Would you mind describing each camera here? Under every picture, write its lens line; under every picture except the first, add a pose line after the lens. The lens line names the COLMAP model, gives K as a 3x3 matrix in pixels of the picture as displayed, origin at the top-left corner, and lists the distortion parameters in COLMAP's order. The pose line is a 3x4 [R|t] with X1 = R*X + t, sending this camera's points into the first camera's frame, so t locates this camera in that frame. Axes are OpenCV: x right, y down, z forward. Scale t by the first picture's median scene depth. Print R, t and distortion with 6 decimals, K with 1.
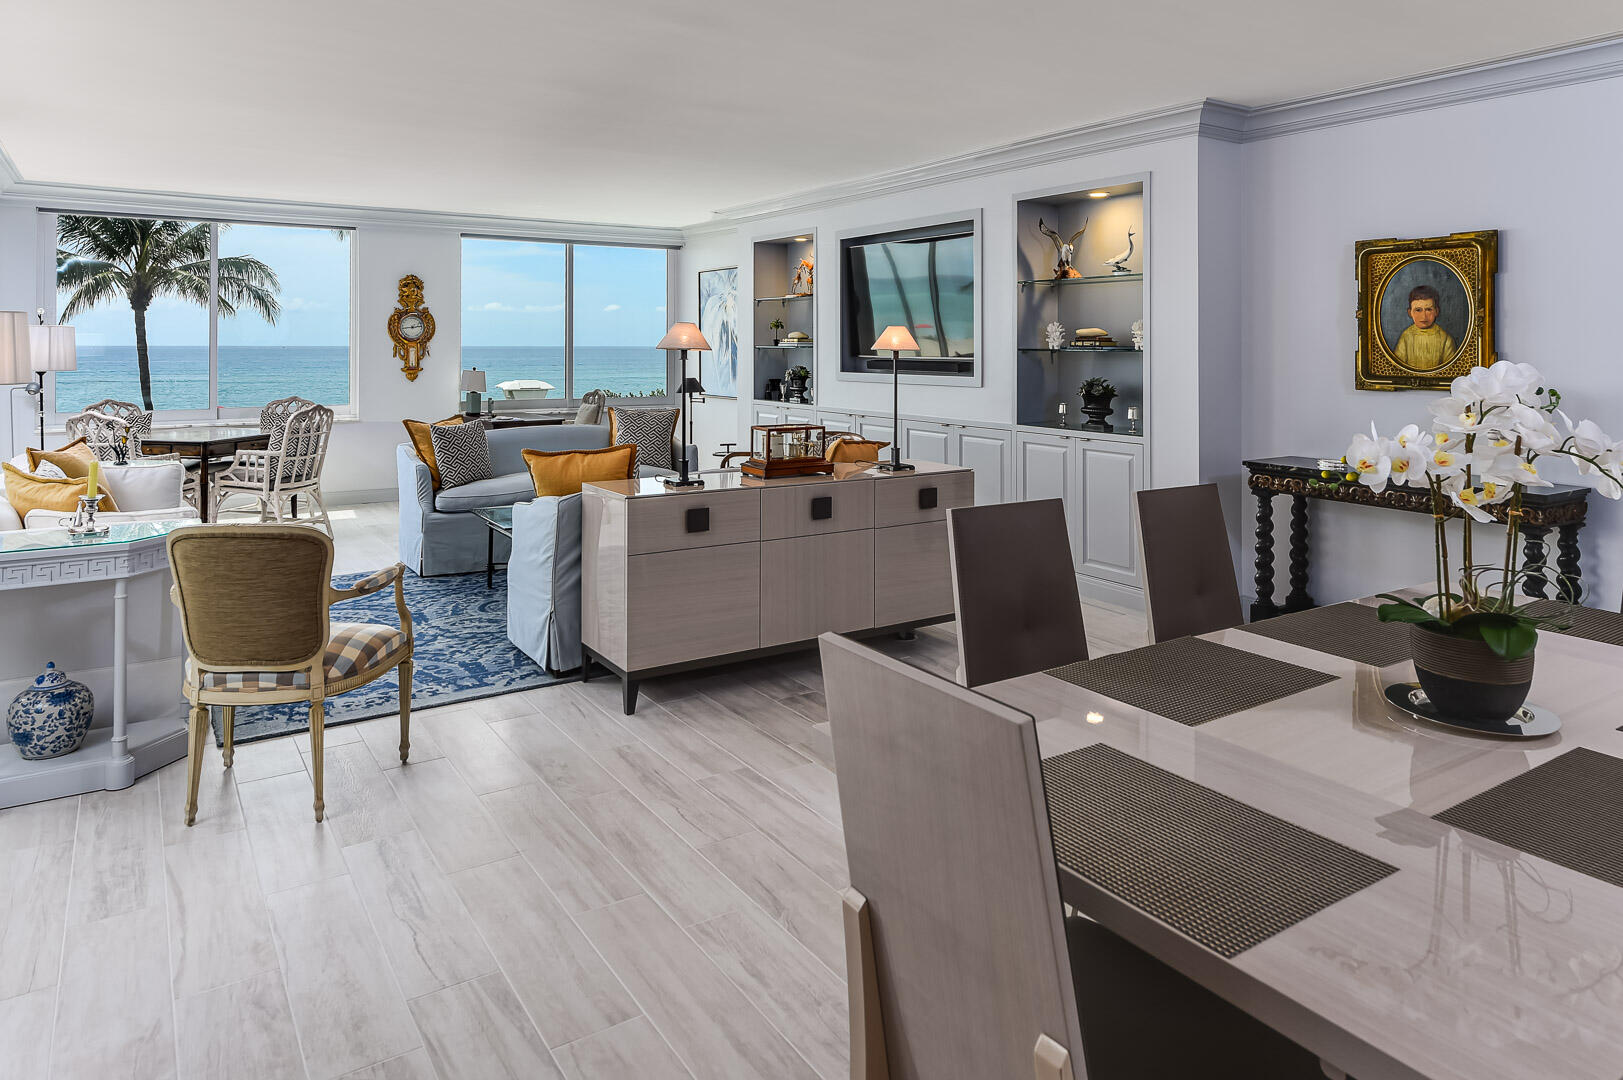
lens RADIAL K [[1015.2, 0, 811.5], [0, 1015.2, 540.0], [0, 0, 1]] dist [0.001227, 0.000696]
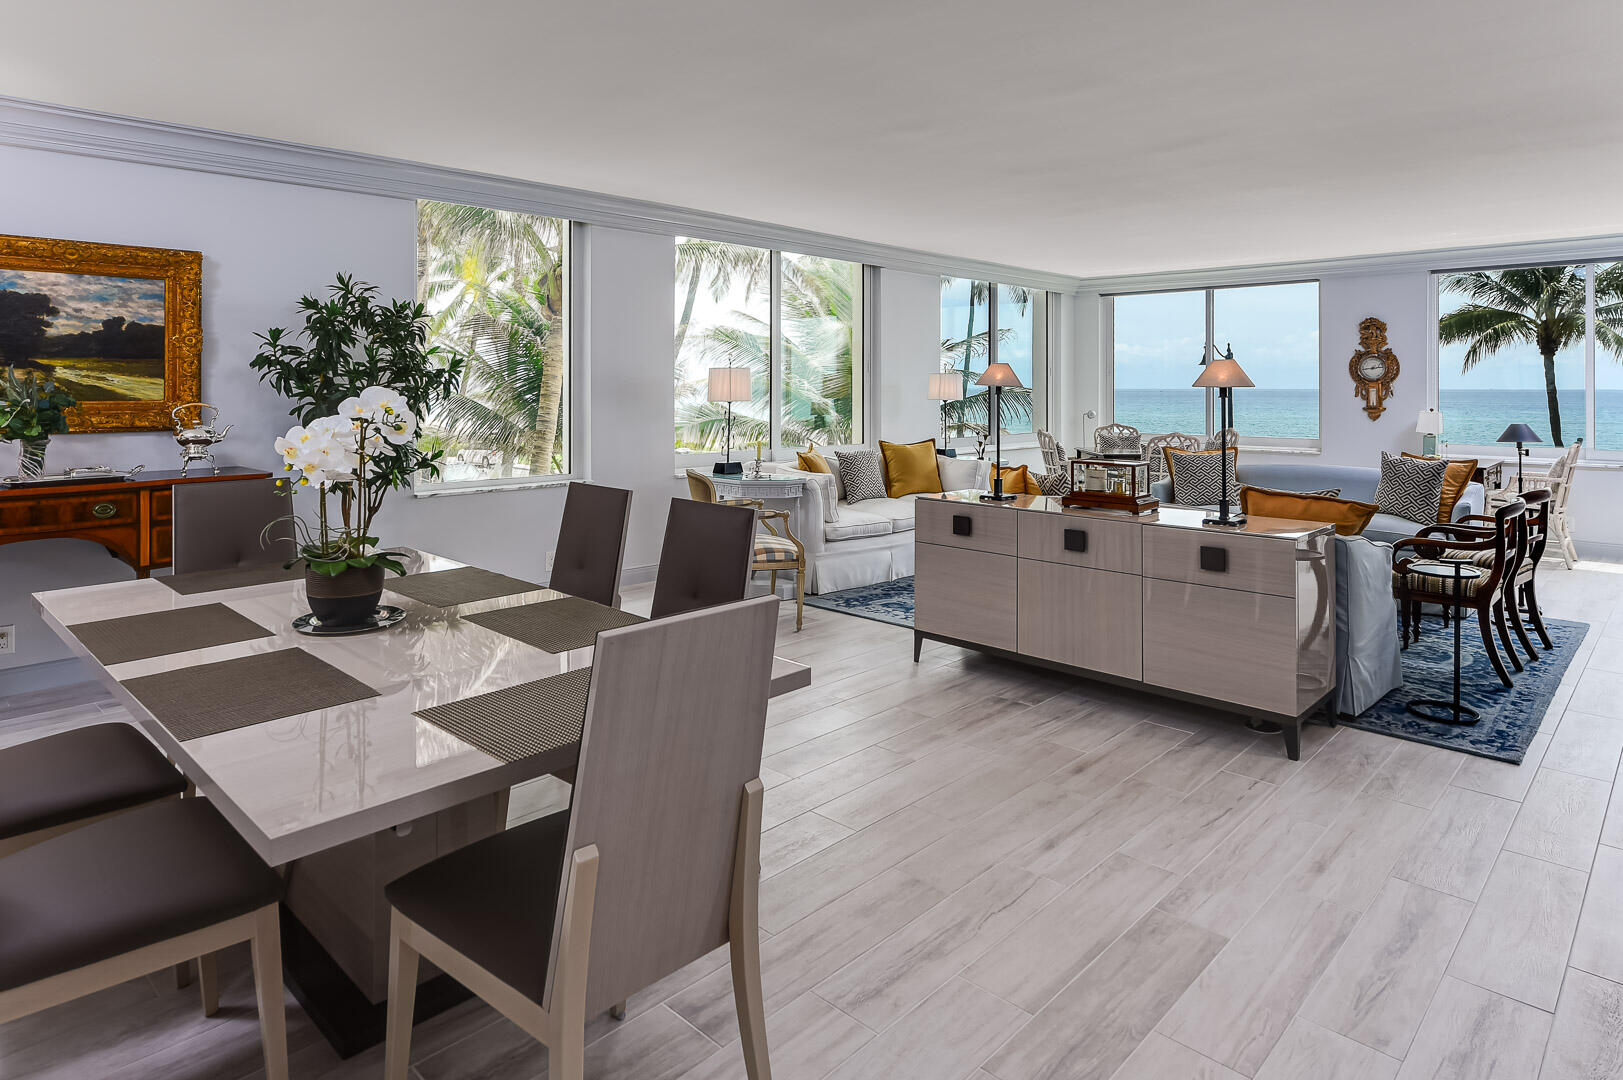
lens RADIAL K [[938.7, 0, 811.5], [0, 938.7, 540.0], [0, 0, 1]] dist [-0.002156, -0.001450]
pose [[0.227625, 0.153918, -0.961507, 0.414232], [-0.183149, 0.976573, 0.112971, -0.042815], [0.956370, 0.150384, 0.250482, 0.244729]]
